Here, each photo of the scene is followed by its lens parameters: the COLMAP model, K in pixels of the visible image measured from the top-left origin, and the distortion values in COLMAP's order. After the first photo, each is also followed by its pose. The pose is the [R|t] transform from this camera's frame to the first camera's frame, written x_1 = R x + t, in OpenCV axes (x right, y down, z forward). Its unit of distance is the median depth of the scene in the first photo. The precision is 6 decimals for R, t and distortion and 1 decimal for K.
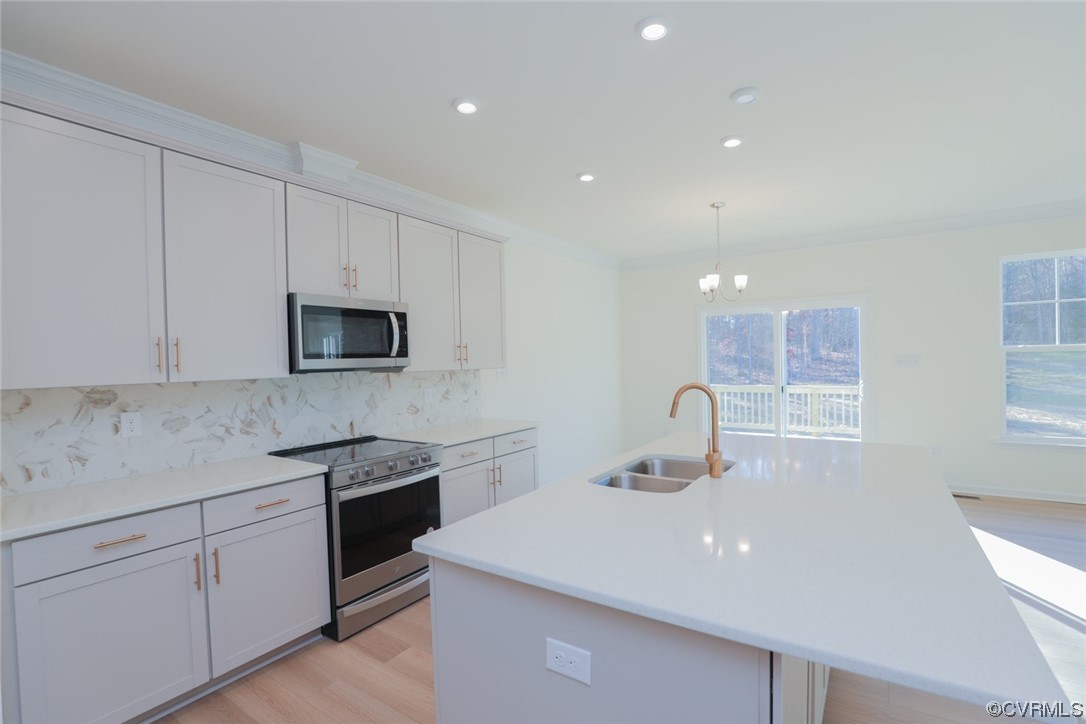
lens RADIAL K [[499.7, 0, 542.1], [0, 499.7, 372.8], [0, 0, 1]] dist [-0.037094, 0.006155]
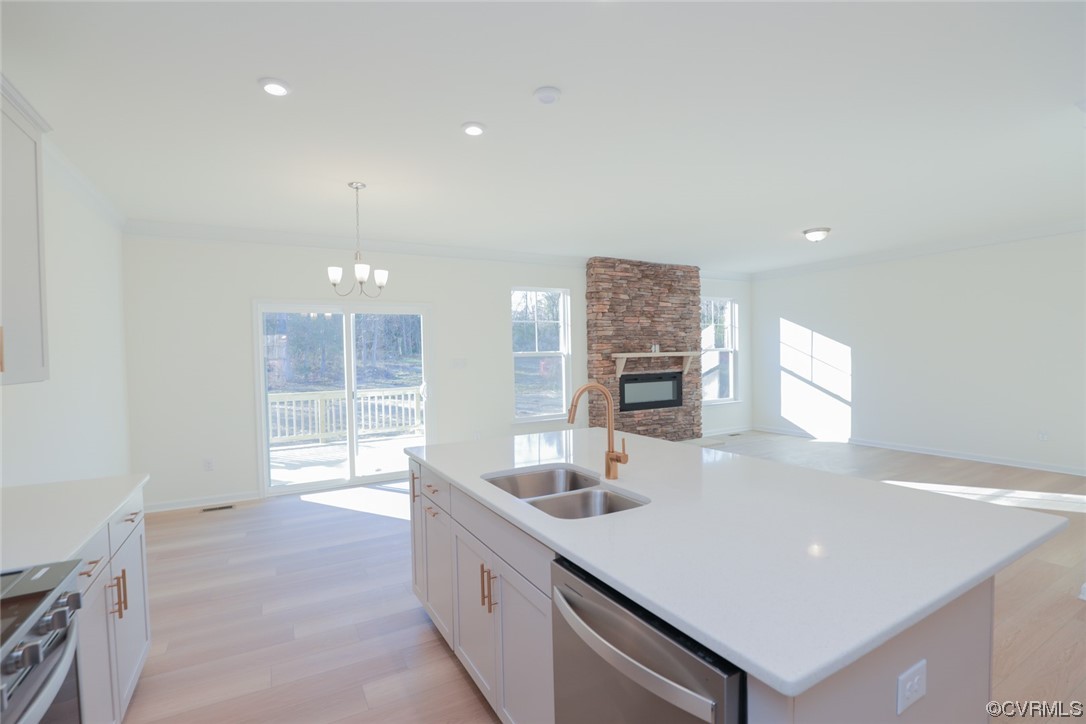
lens RADIAL K [[499.7, 0, 543.1], [0, 499.7, 366.8], [0, 0, 1]] dist [-0.037094, 0.006155]
pose [[0.444056, -0.010368, 0.895939, -0.377701], [0.035591, 0.999348, -0.006075, -0.004113], [-0.895292, 0.034585, 0.444135, 0.435381]]
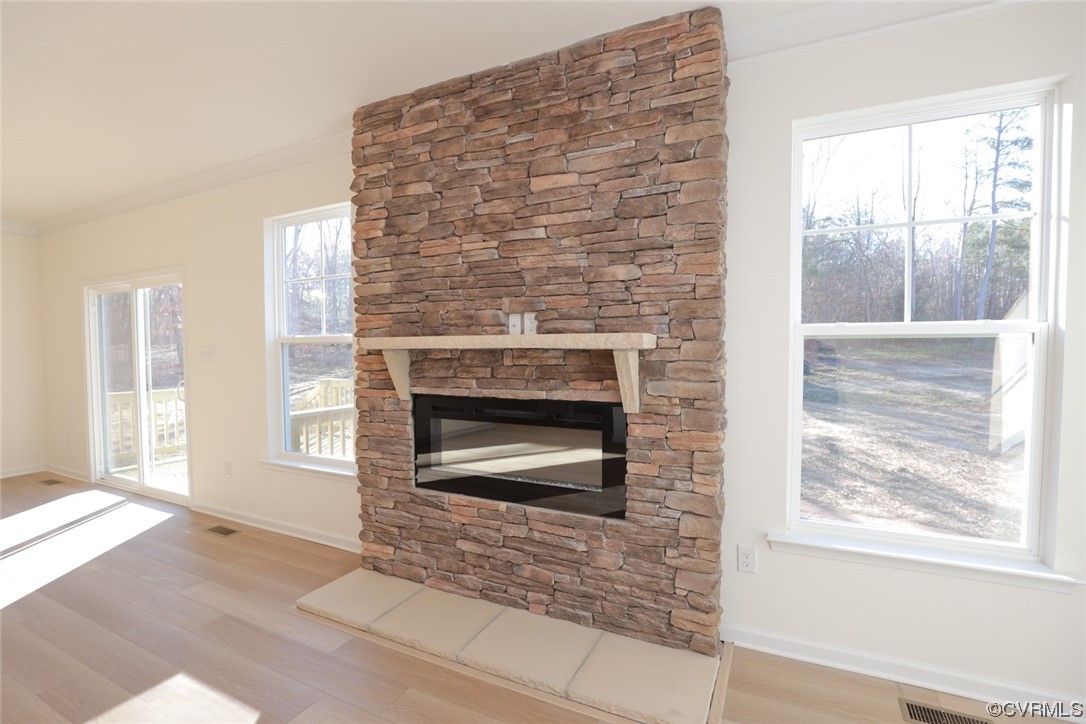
lens RADIAL K [[499.7, 0, 545.3], [0, 499.7, 368.3], [0, 0, 1]] dist [-0.037094, 0.006155]
pose [[0.990229, 0.014118, 0.138734, 1.816644], [-0.015395, 0.999848, 0.008137, -0.023427], [-0.138598, -0.010193, 0.990296, 0.233996]]
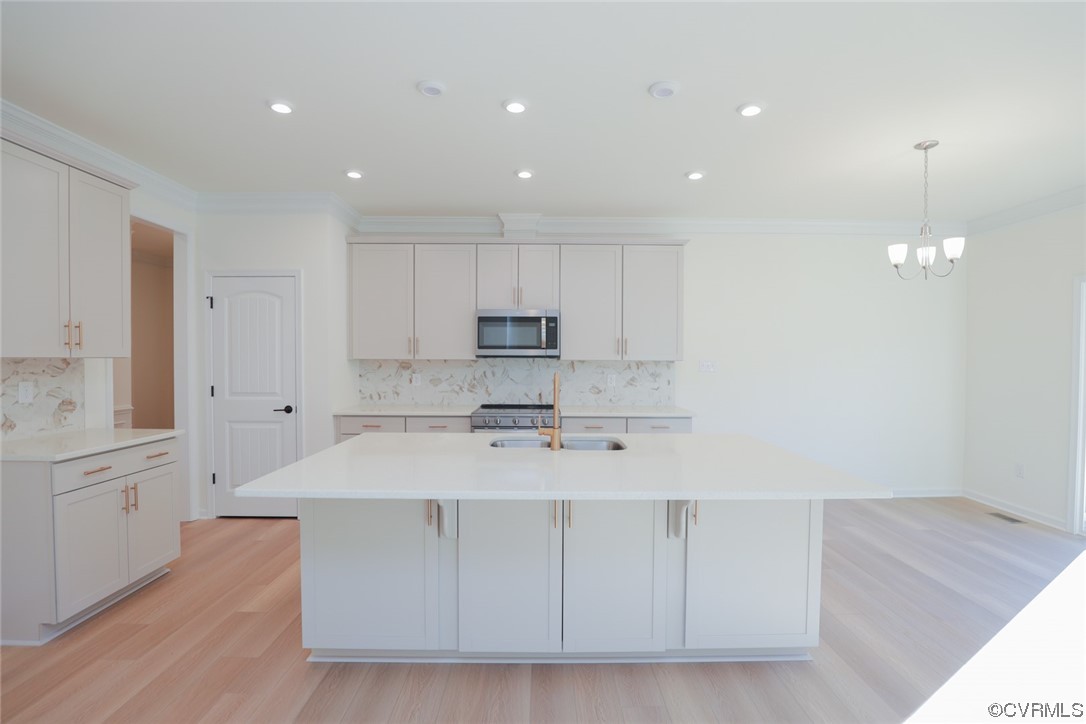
lens RADIAL K [[499.7, 0, 541.0], [0, 499.7, 367.7], [0, 0, 1]] dist [-0.037094, 0.006155]
pose [[0.558987, 0.043409, -0.828040, 0.851050], [-0.040531, 0.998865, 0.025003, -0.012553], [0.828185, 0.019585, 0.560112, 0.188568]]
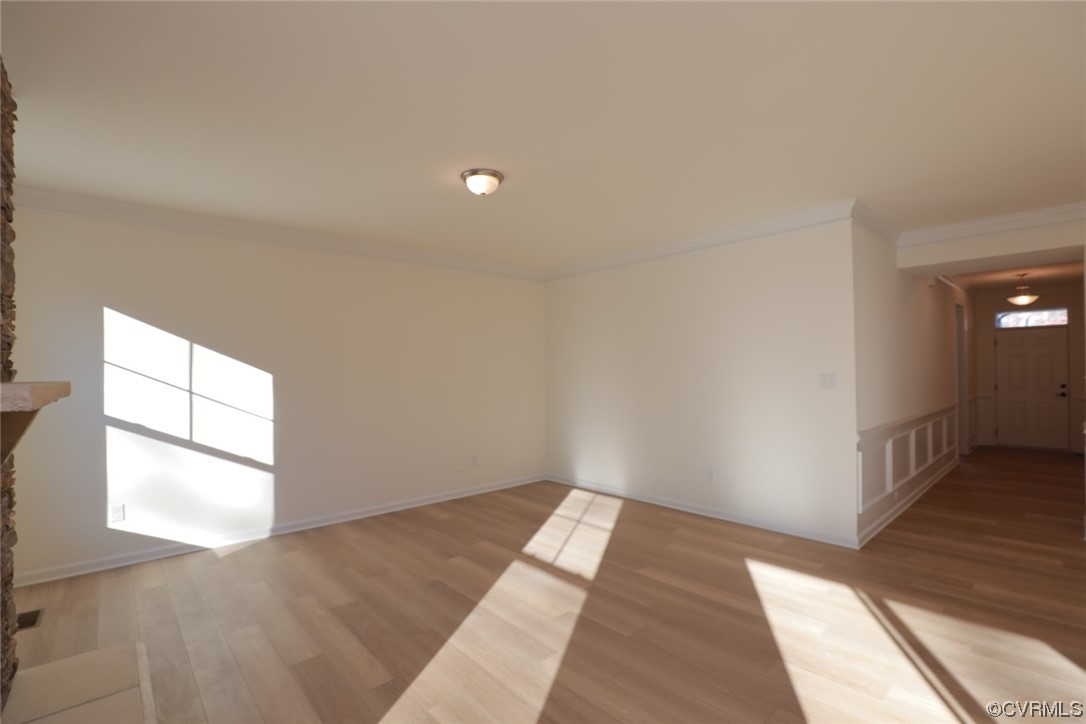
lens RADIAL K [[499.7, 0, 544.3], [0, 499.7, 364.8], [0, 0, 1]] dist [-0.037094, 0.006155]
pose [[-0.970493, 0.039307, 0.237902, 1.207802], [0.041436, 0.999133, 0.003953, -0.058601], [-0.237541, 0.013694, -0.971281, 1.311918]]
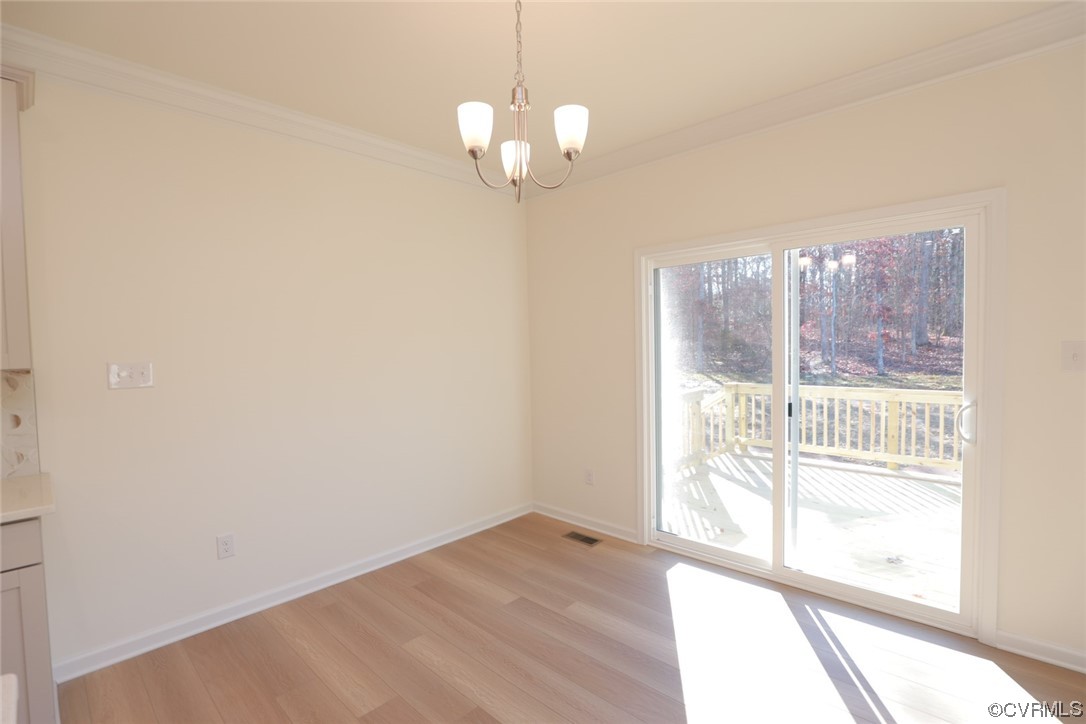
lens RADIAL K [[499.7, 0, 543.7], [0, 499.7, 365.6], [0, 0, 1]] dist [-0.037094, 0.006155]
pose [[0.987421, 0.014020, -0.157489, 0.574063], [-0.010706, 0.999704, 0.021870, -0.035196], [0.157749, -0.019909, 0.987279, 0.858576]]
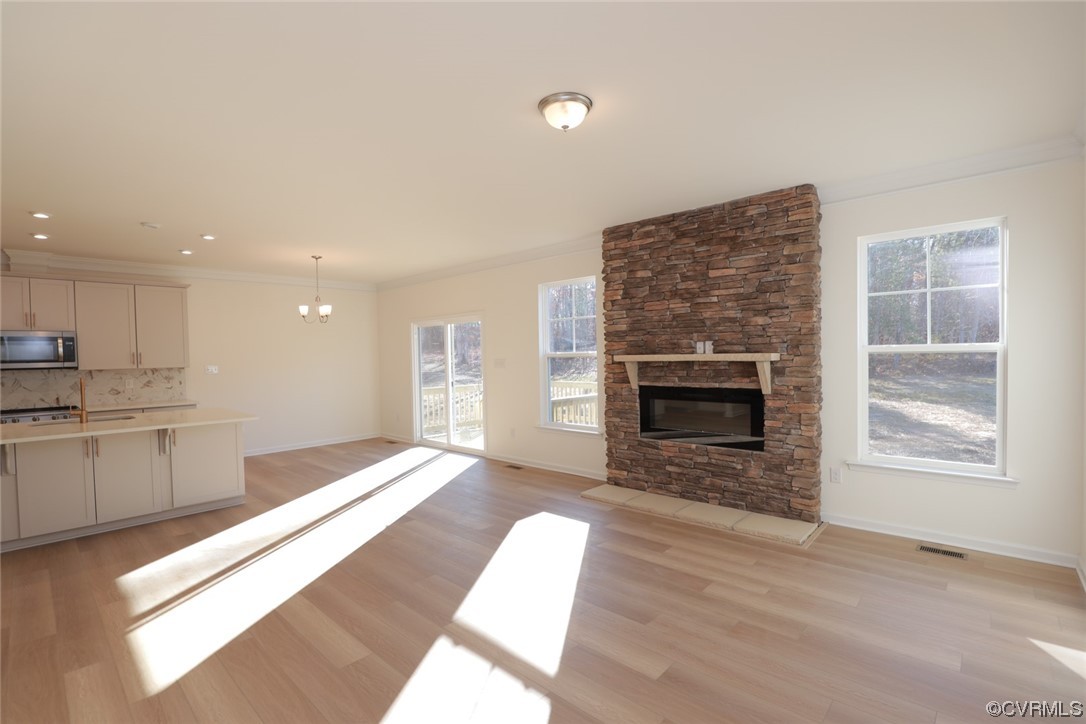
lens RADIAL K [[499.7, 0, 542.4], [0, 499.7, 367.4], [0, 0, 1]] dist [-0.037094, 0.006155]
pose [[0.988225, 0.007513, -0.152826, 1.650700], [-0.007375, 0.999972, 0.001469, -0.025963], [0.152833, -0.000325, 0.988252, -0.463274]]
